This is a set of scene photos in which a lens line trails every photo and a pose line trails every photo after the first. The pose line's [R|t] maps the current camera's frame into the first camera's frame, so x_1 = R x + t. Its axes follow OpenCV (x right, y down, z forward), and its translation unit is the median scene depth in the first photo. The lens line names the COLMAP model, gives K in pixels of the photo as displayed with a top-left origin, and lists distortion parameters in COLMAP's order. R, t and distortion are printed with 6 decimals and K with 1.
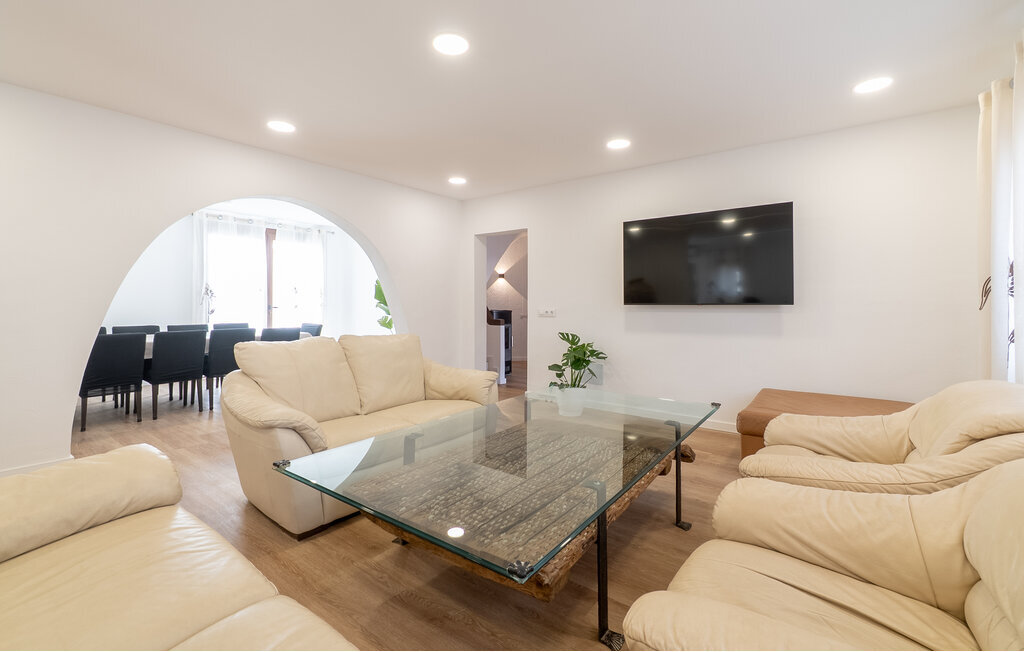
lens RADIAL K [[444.1, 0, 506.8], [0, 444.1, 304.9], [0, 0, 1]] dist [0.000070, -0.000079]
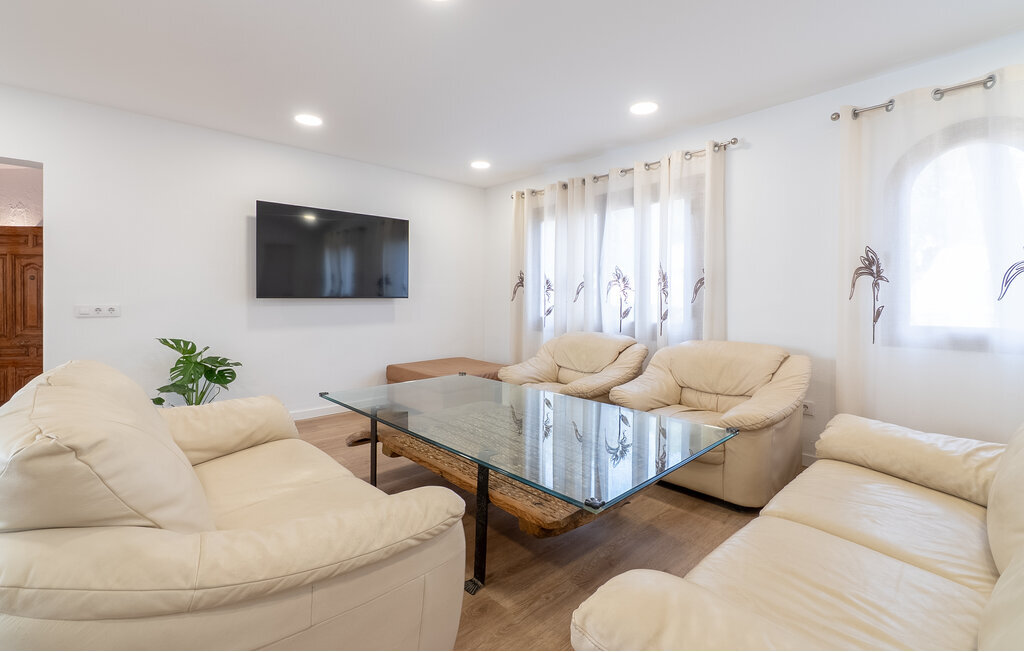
lens RADIAL K [[444.1, 0, 506.8], [0, 444.1, 304.9], [0, 0, 1]] dist [0.000070, -0.000079]
pose [[0.178925, -0.019521, 0.983669, -0.520743], [-0.004445, 0.999777, 0.020649, -0.007331], [-0.983853, -0.008067, 0.178798, 0.401496]]
